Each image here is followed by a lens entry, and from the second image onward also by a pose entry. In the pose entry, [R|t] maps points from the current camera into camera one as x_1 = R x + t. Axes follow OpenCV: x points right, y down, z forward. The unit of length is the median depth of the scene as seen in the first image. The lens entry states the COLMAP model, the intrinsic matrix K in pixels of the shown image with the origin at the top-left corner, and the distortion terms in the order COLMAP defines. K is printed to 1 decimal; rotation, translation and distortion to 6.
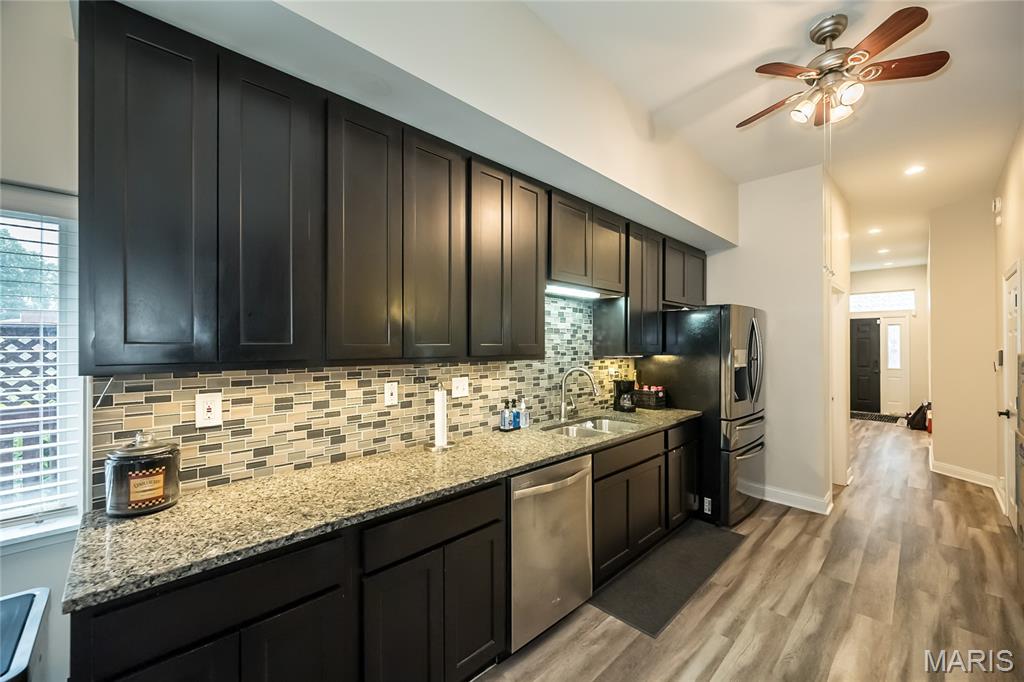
lens RADIAL K [[407.7, 0, 522.4], [0, 407.7, 343.5], [0, 0, 1]] dist [0.000155, 0.000003]
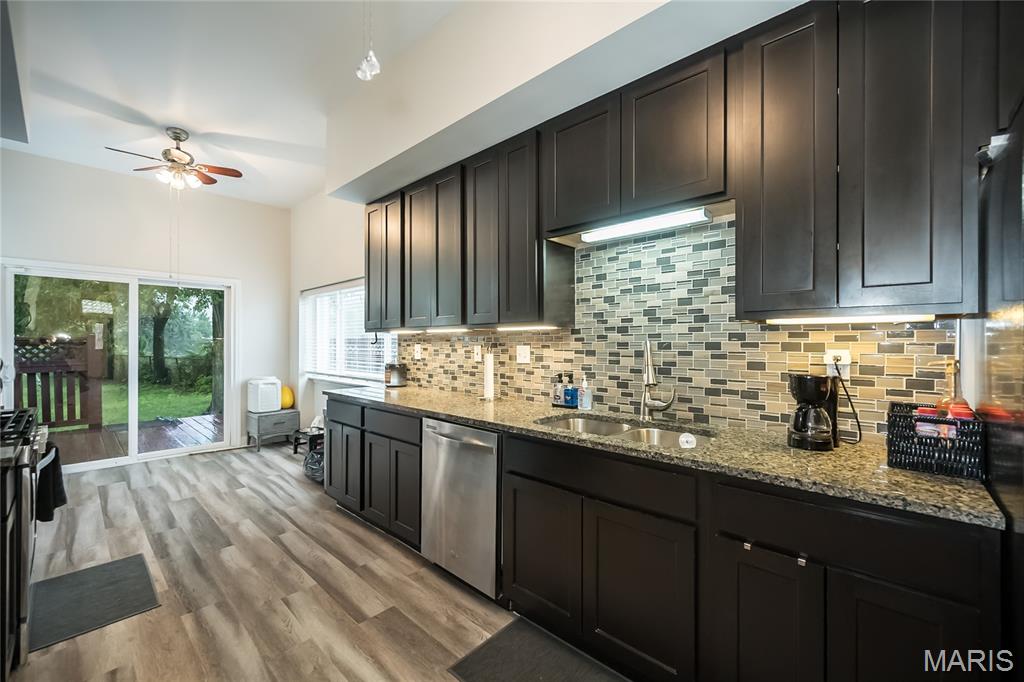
lens RADIAL K [[399.0, 0, 489.8], [0, 399.0, 339.1], [0, 0, 1]] dist [0.000220, 0.000085]
pose [[0.025334, -0.003618, -0.999672, 0.881517], [0.007059, 0.999969, -0.003441, 0.065873], [0.999654, -0.006969, 0.025359, 0.845105]]
